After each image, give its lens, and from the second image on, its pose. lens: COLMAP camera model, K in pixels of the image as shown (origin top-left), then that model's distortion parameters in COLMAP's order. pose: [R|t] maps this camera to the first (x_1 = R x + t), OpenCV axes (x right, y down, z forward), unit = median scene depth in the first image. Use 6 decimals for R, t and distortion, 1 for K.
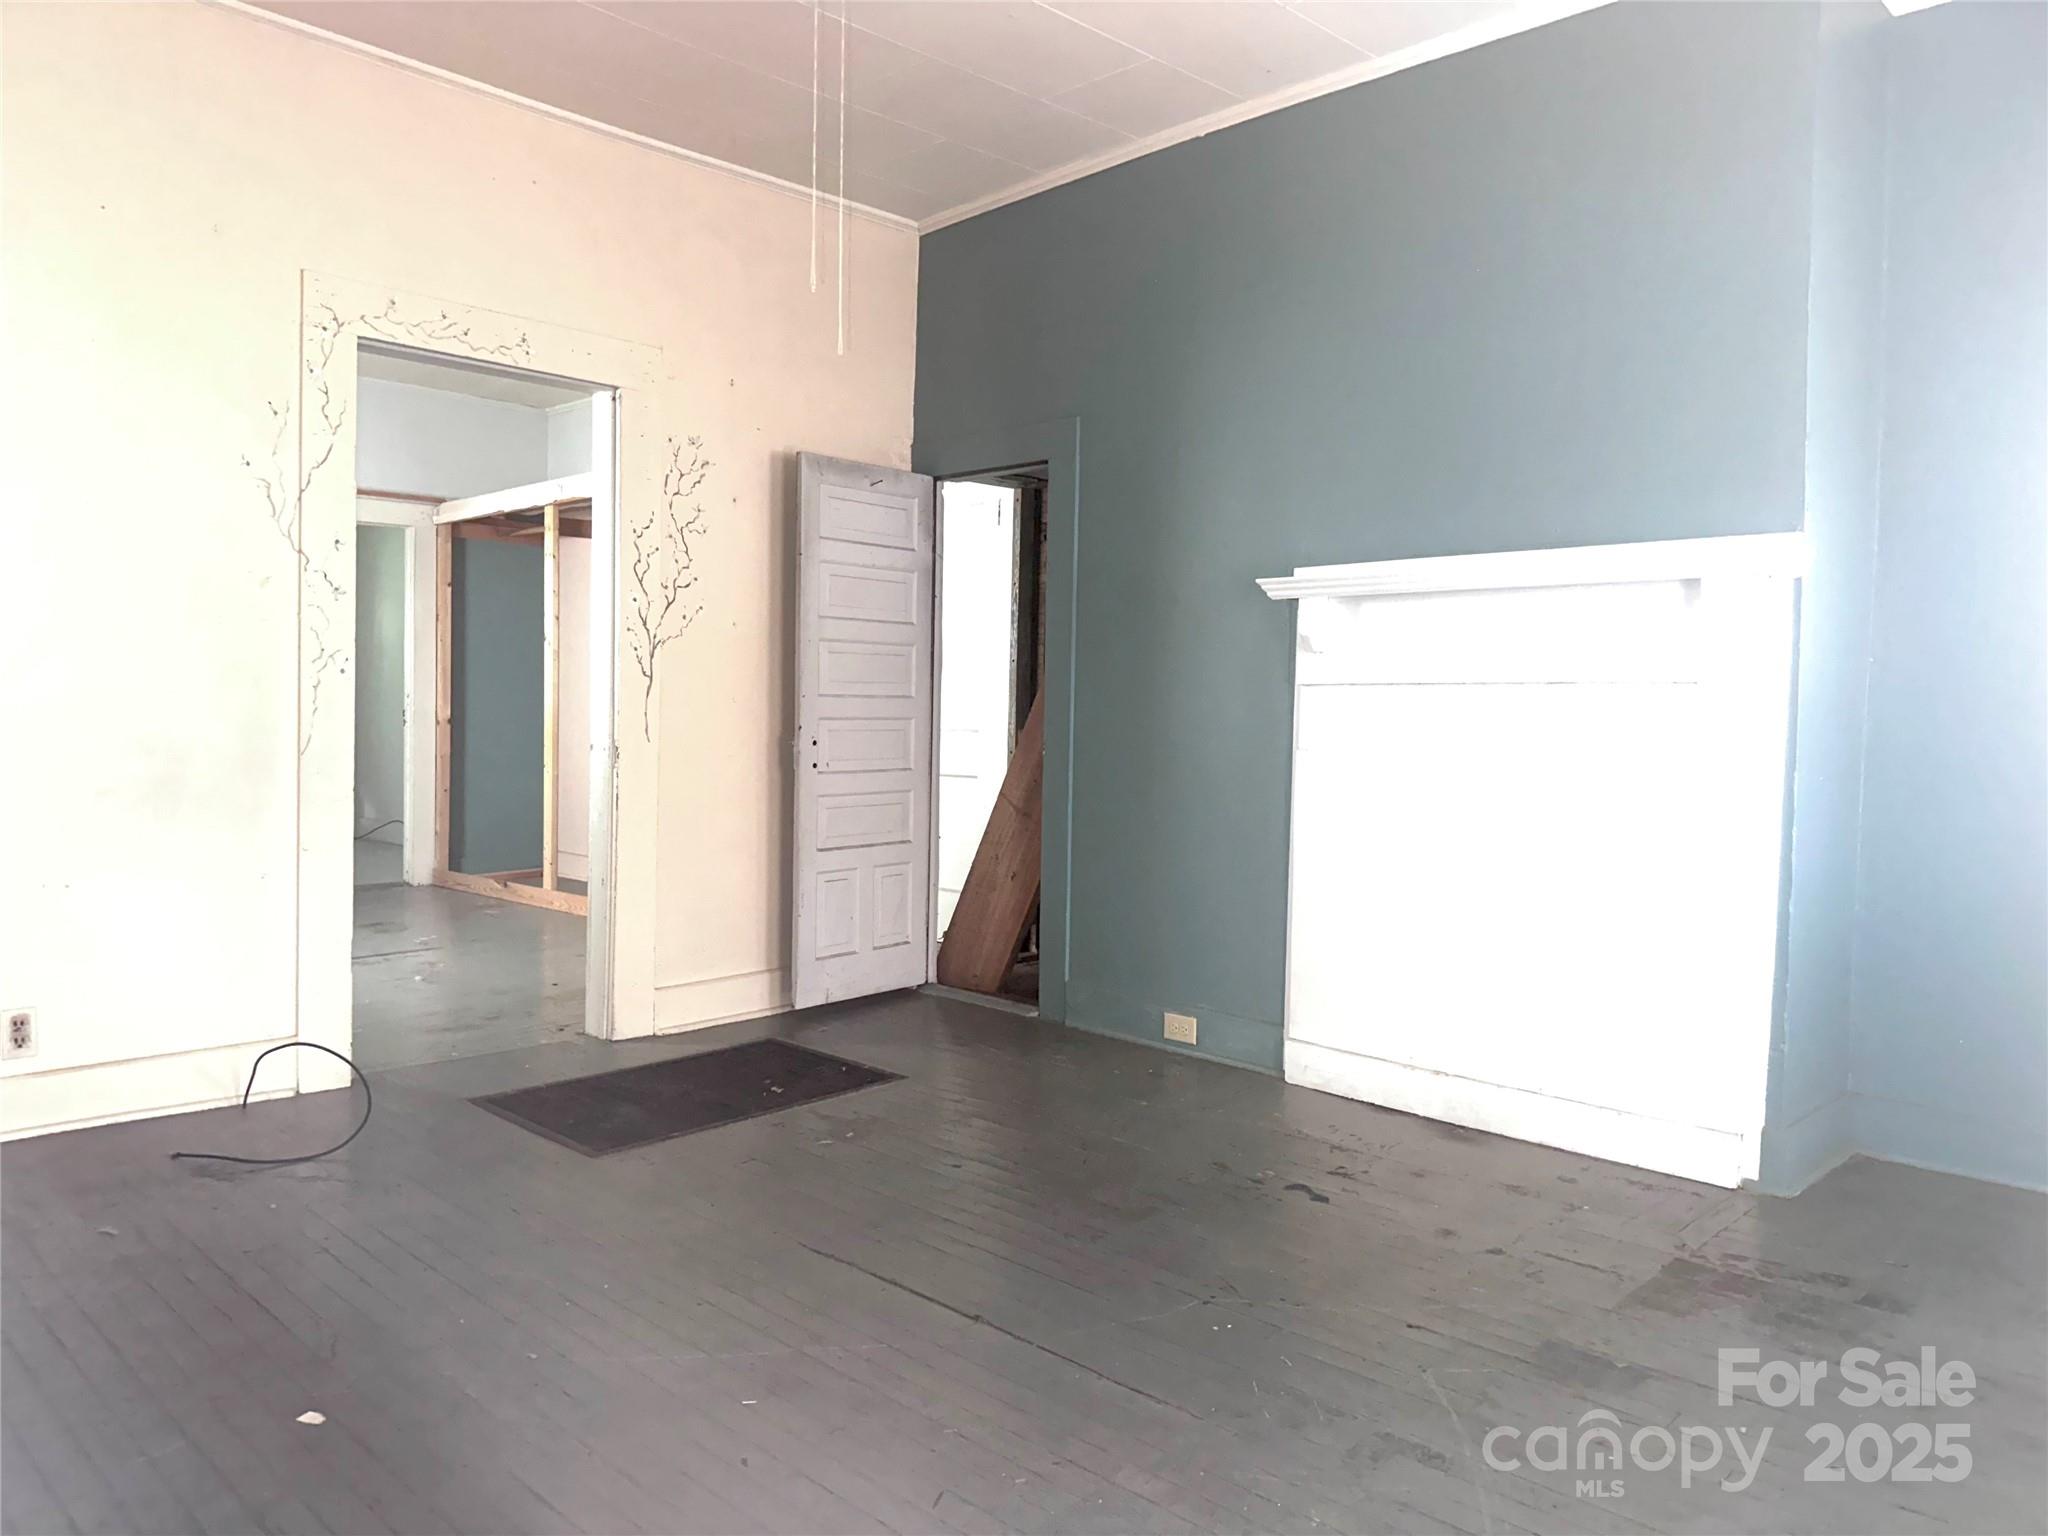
lens RADIAL K [[1413.1, 0, 1032.5], [0, 1413.1, 768.1], [0, 0, 1]] dist [0.014211, 0.001903]
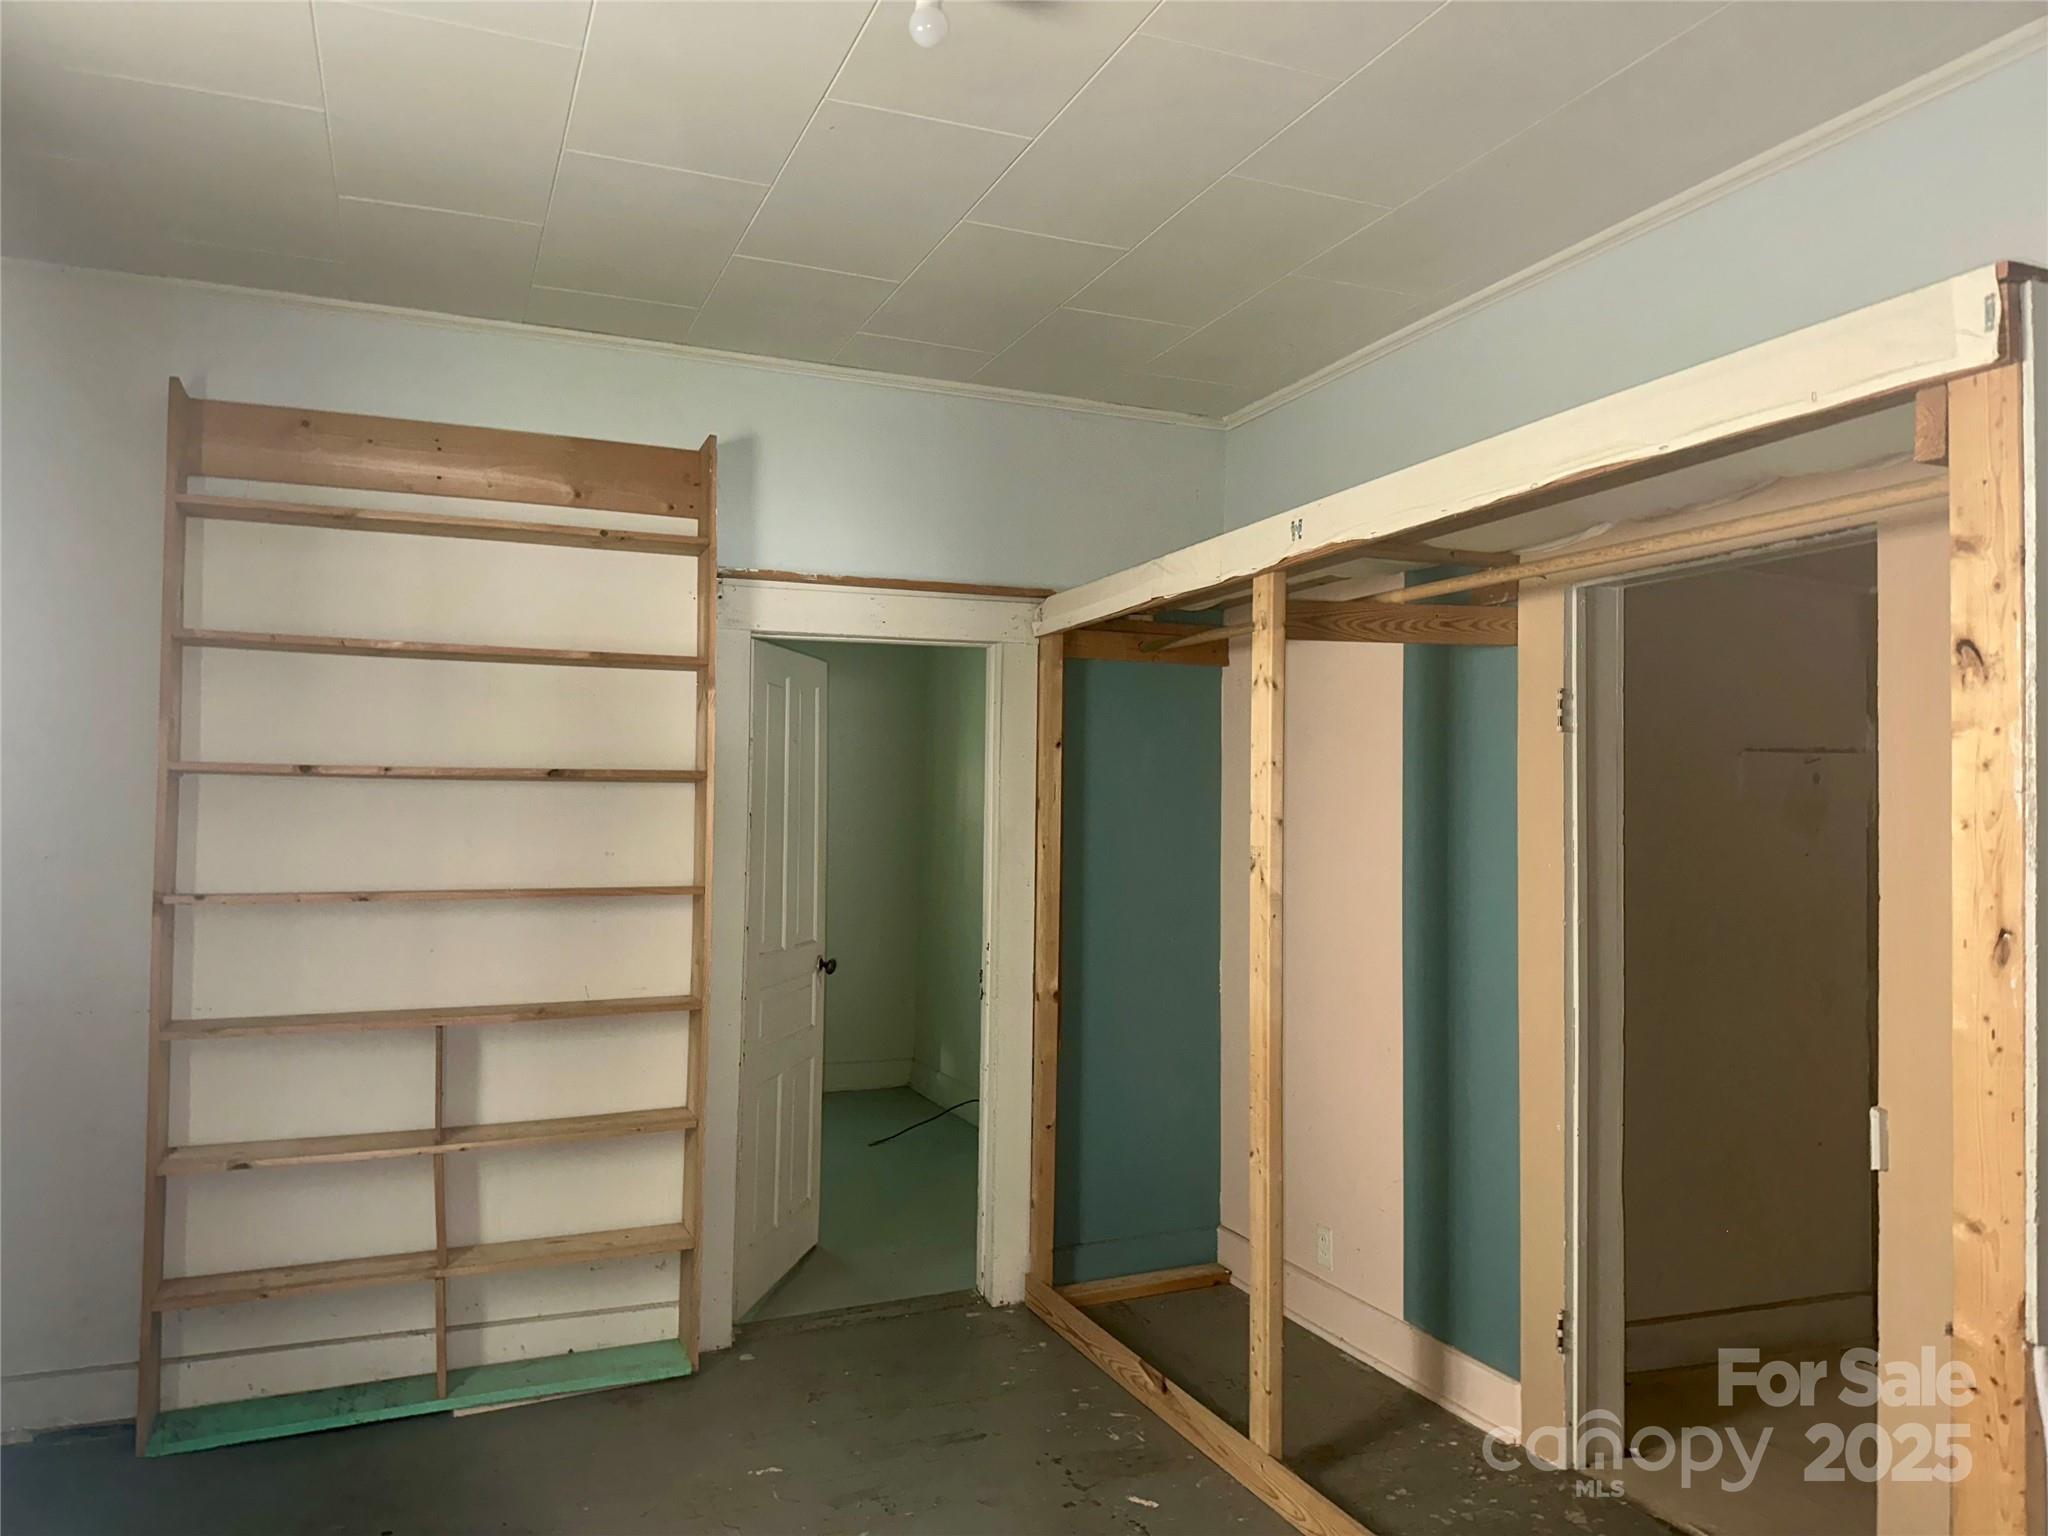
lens RADIAL K [[1413.1, 0, 1024.1], [0, 1413.1, 768.6], [0, 0, 1]] dist [0.014211, 0.001903]
pose [[0.915590, -0.019645, -0.401633, -0.205963], [-0.010063, 0.997374, -0.071726, -0.080605], [0.401988, 0.069713, 0.912987, 0.500084]]
